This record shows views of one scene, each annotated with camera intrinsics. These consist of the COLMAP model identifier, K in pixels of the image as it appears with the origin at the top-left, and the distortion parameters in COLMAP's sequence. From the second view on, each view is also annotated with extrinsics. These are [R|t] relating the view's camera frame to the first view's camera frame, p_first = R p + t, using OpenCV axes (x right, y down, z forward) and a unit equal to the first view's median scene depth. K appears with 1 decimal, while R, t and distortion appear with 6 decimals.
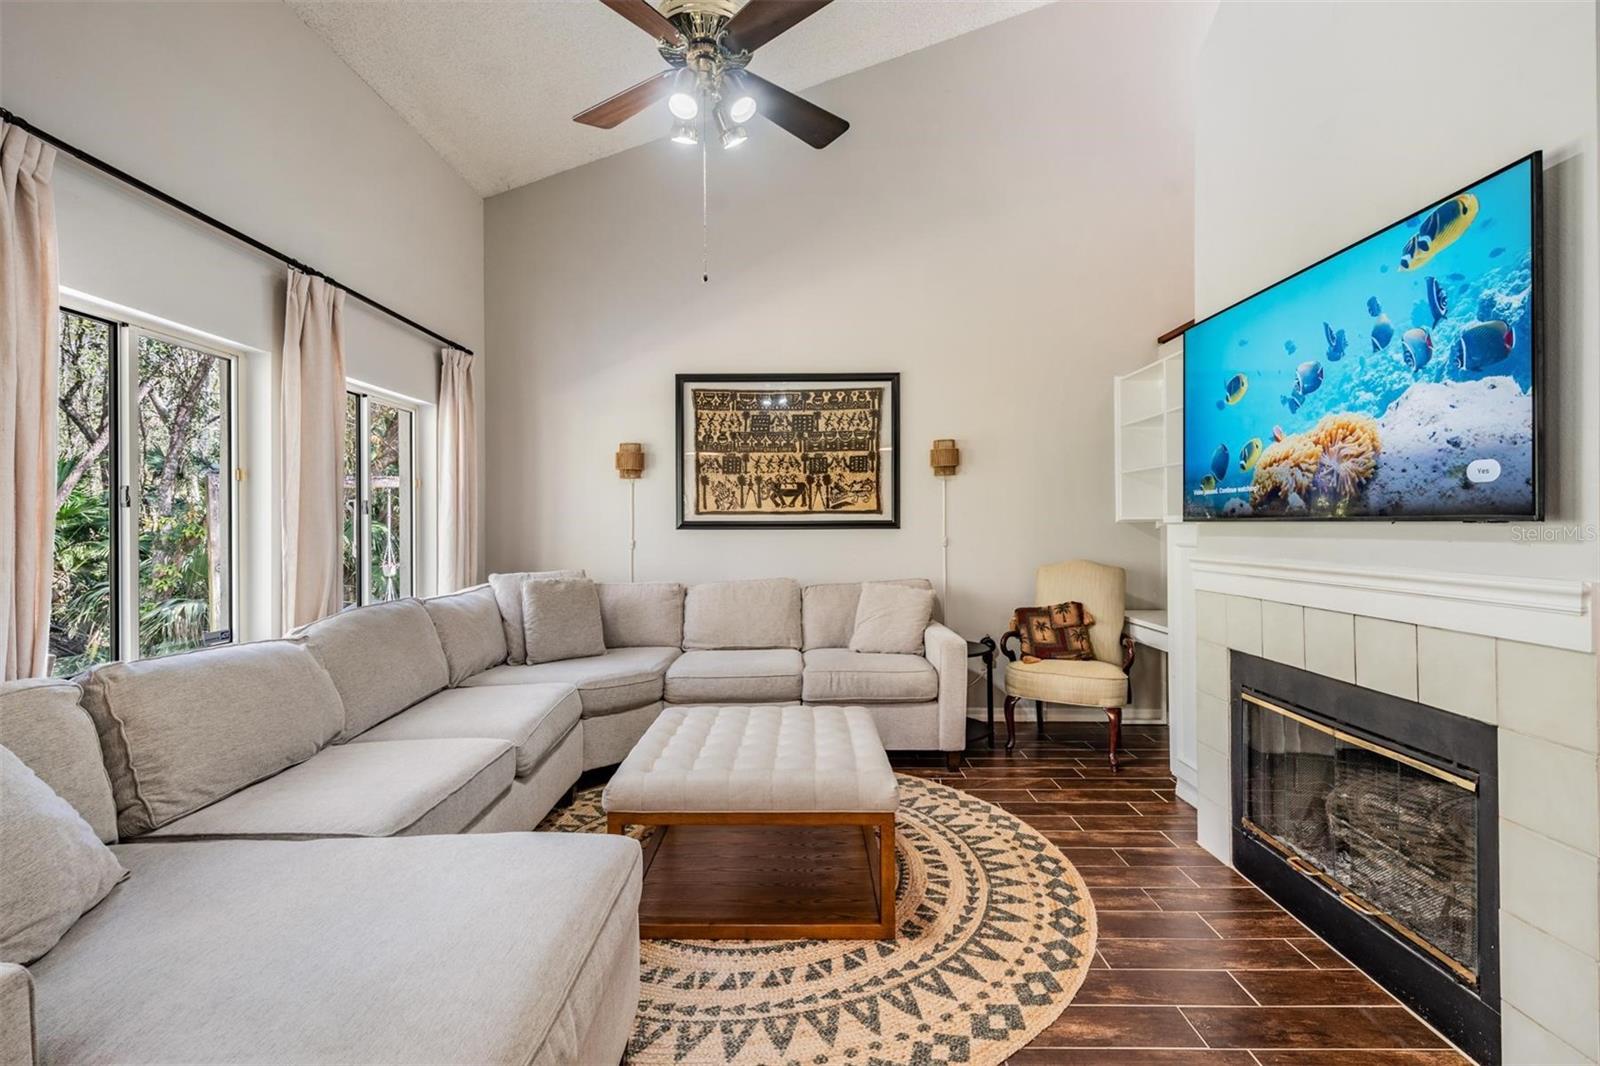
lens RADIAL K [[704.1, 0, 800.7], [0, 704.1, 528.1], [0, 0, 1]] dist [0.000593, -0.002015]
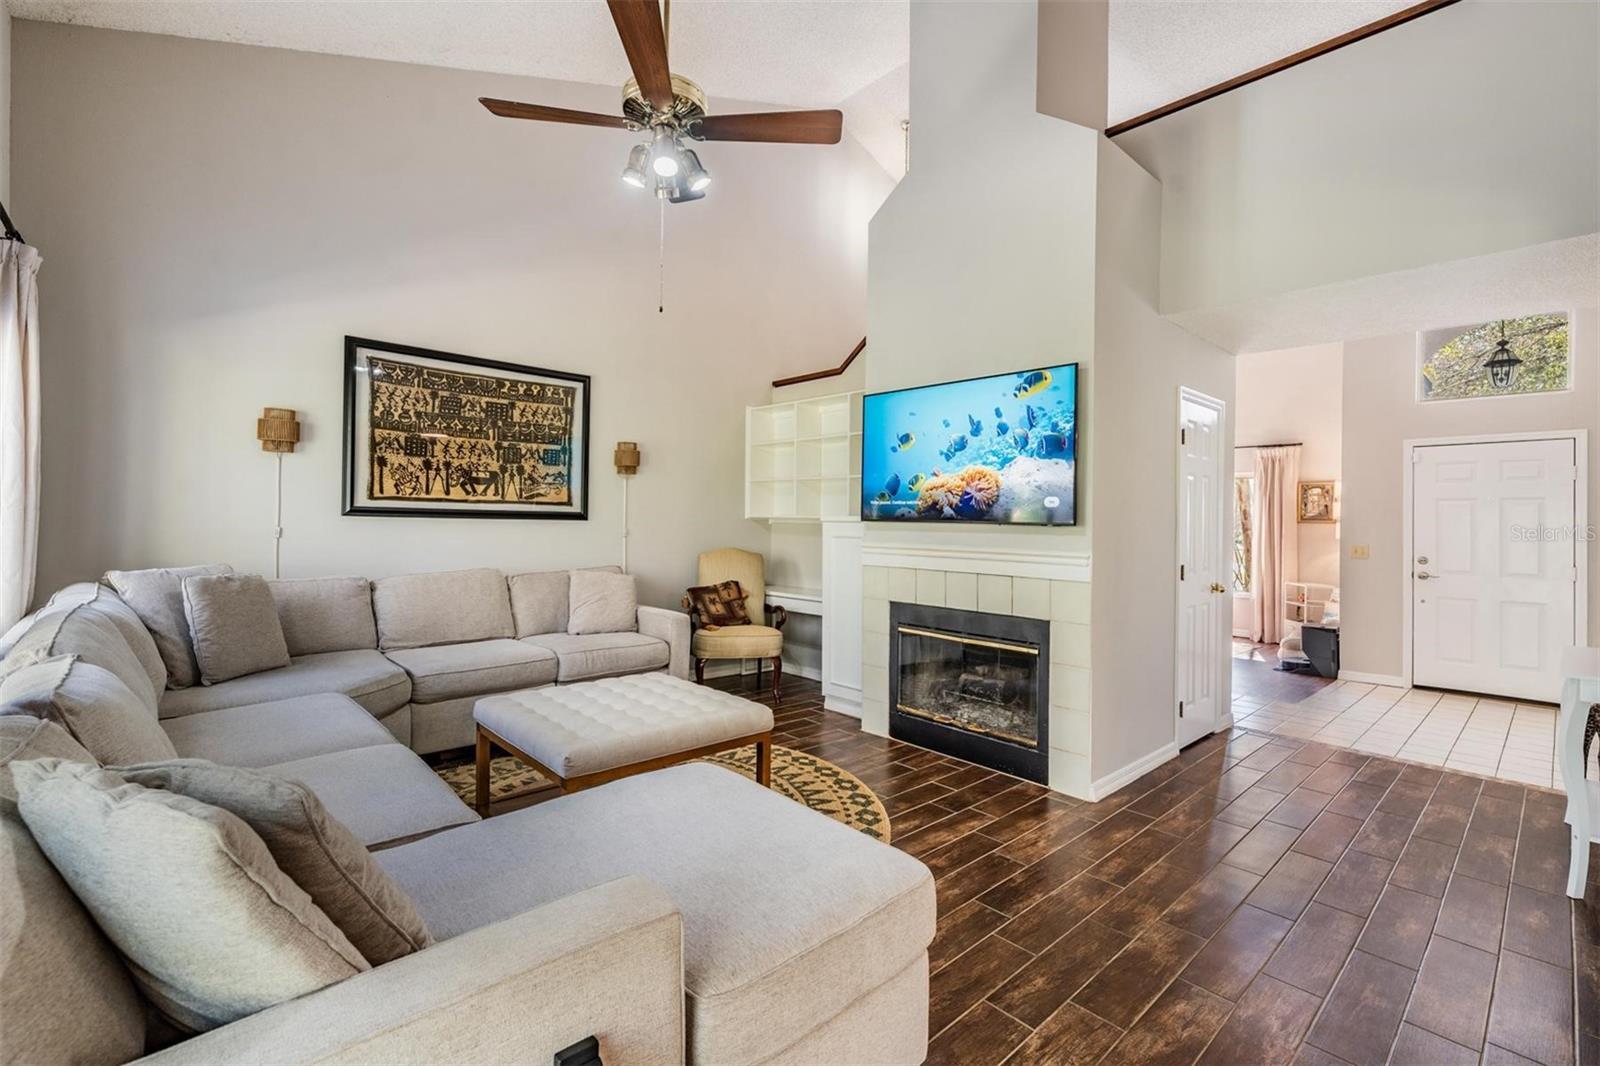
lens RADIAL K [[704.1, 0, 808.0], [0, 704.1, 522.2], [0, 0, 1]] dist [0.000593, -0.002015]
pose [[0.725149, 0.018821, 0.688335, -0.575004], [-0.020608, 0.999772, -0.005626, 0.004648], [-0.688283, -0.010106, 0.725371, -0.028212]]
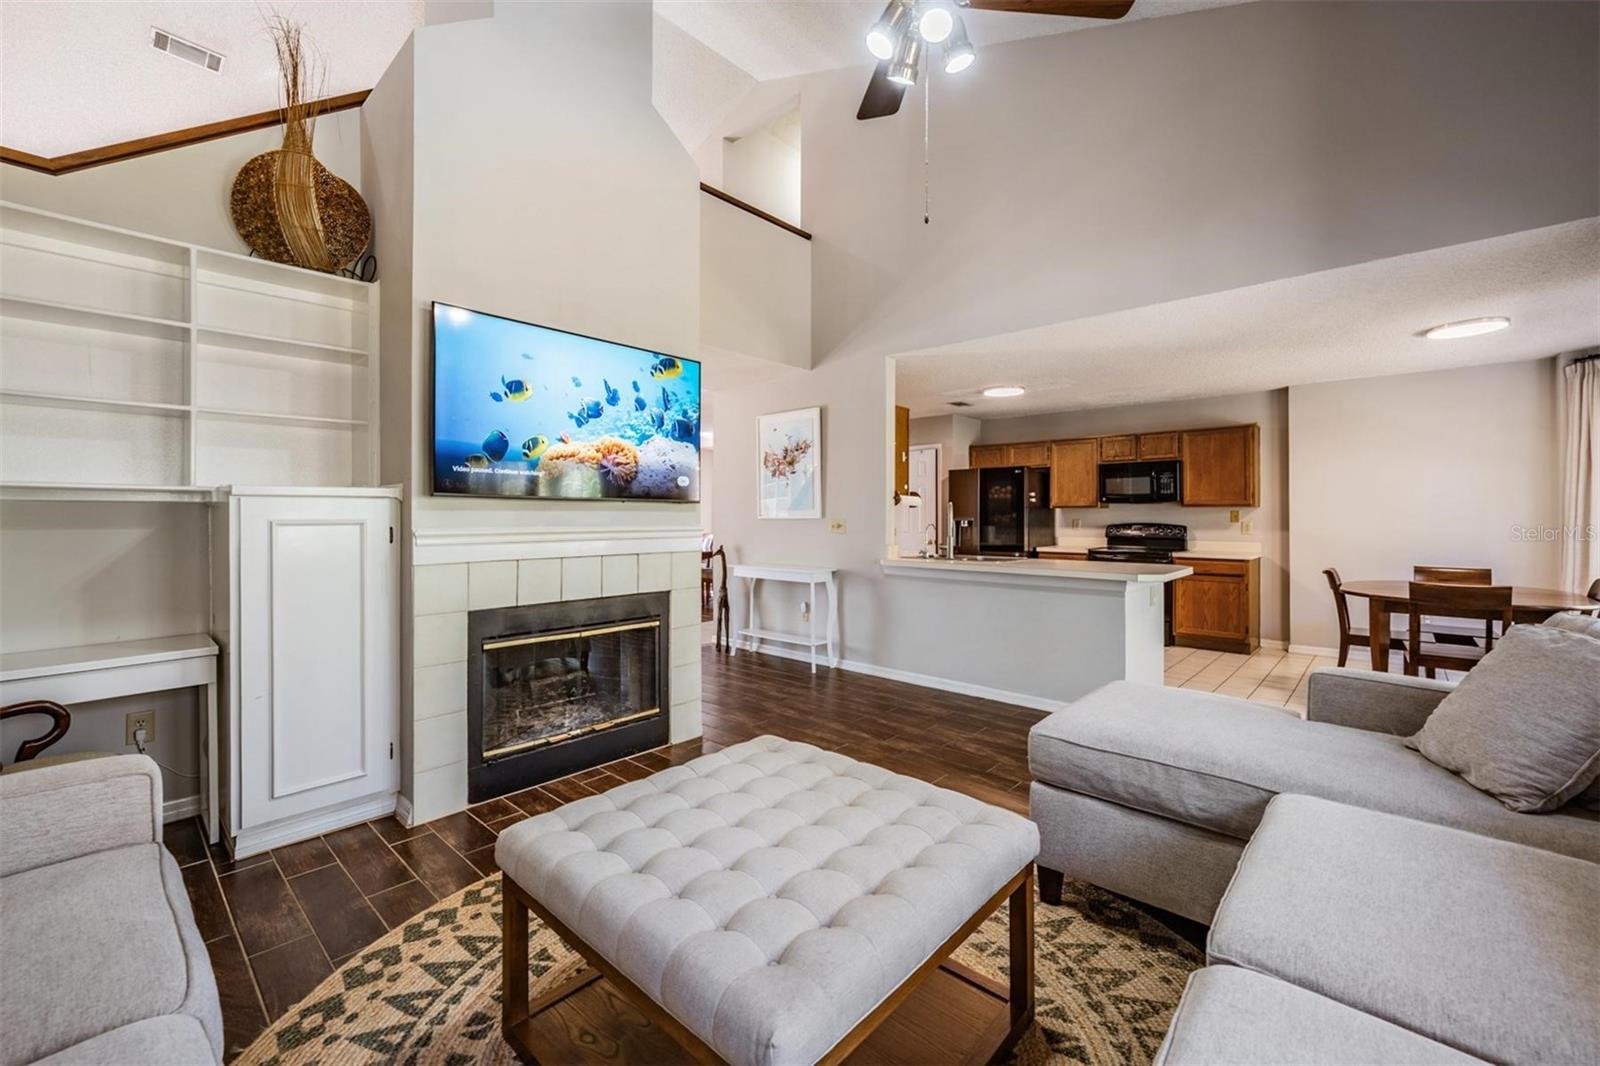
lens RADIAL K [[655.0, 0, 795.4], [0, 655.0, 509.5], [0, 0, 1]] dist [0.003073, -0.001047]
pose [[-0.740746, 0.009859, 0.671713, -0.431239], [0.003454, 0.999935, -0.010868, 0.021256], [-0.671776, -0.005730, -0.740732, 1.298438]]
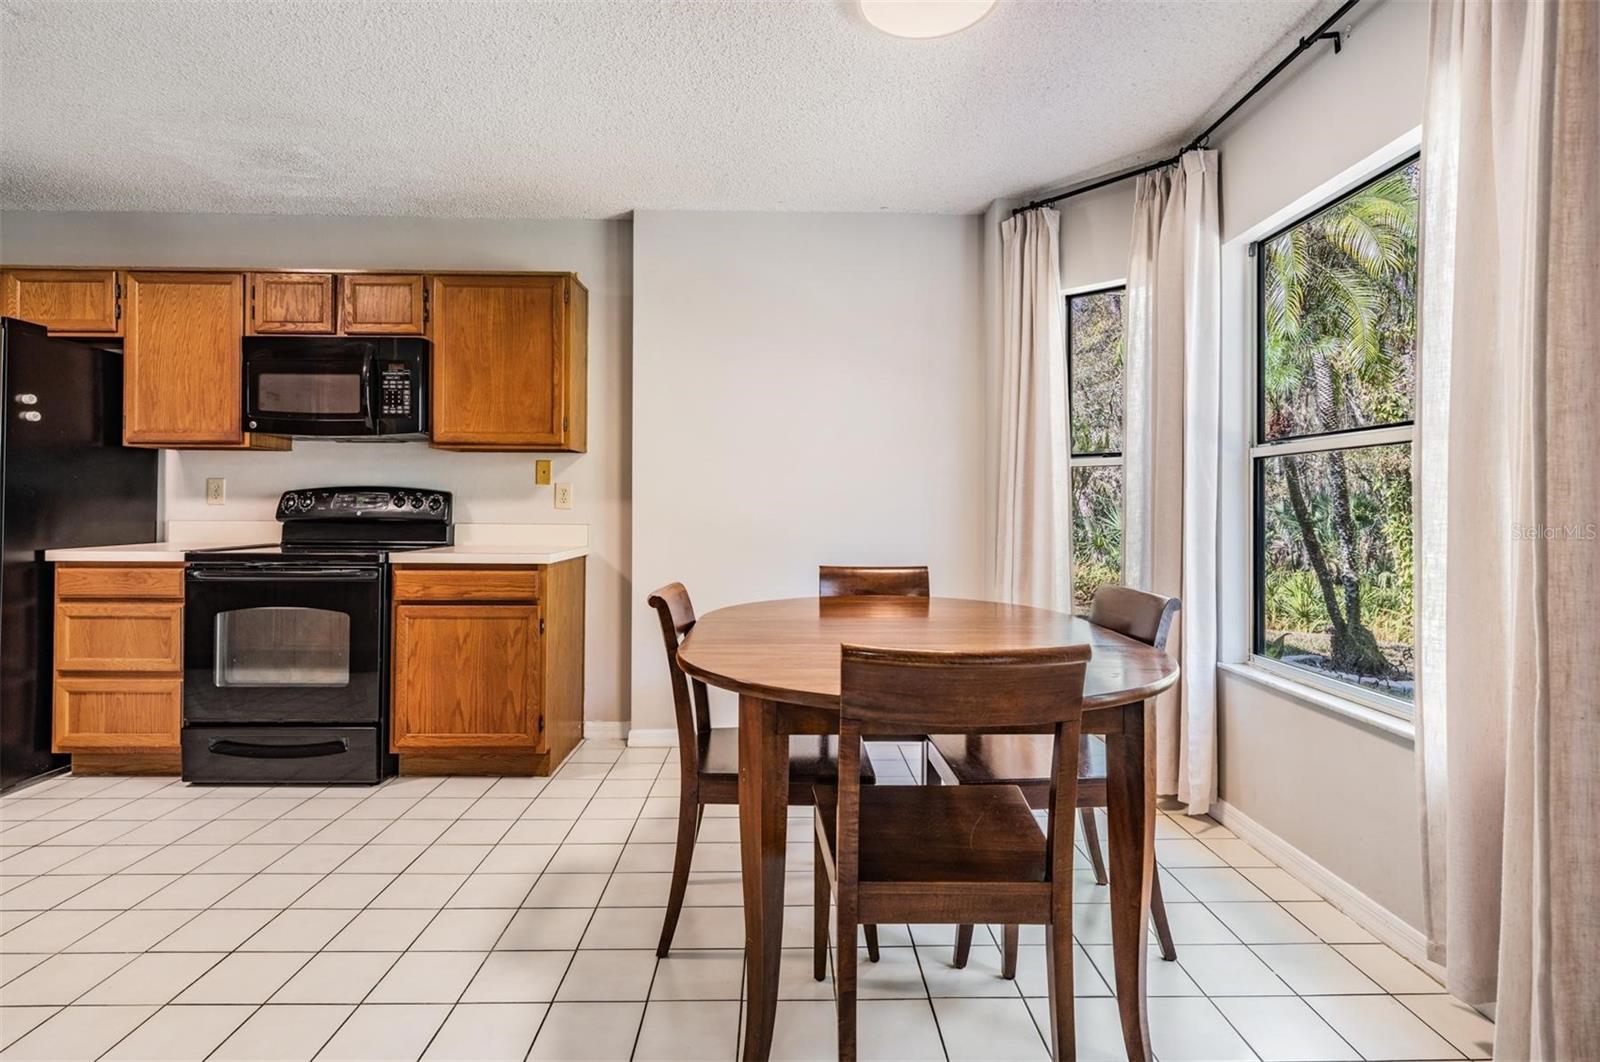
lens RADIAL K [[789.5, 0, 794.6], [0, 789.5, 495.2], [0, 0, 1]] dist [0.006977, -0.001687]
pose [[-0.999676, -0.000231, -0.025470, -0.419053], [0.000008, 0.999956, -0.009384, 0.075428], [0.025471, -0.009381, -0.999632, -0.053752]]
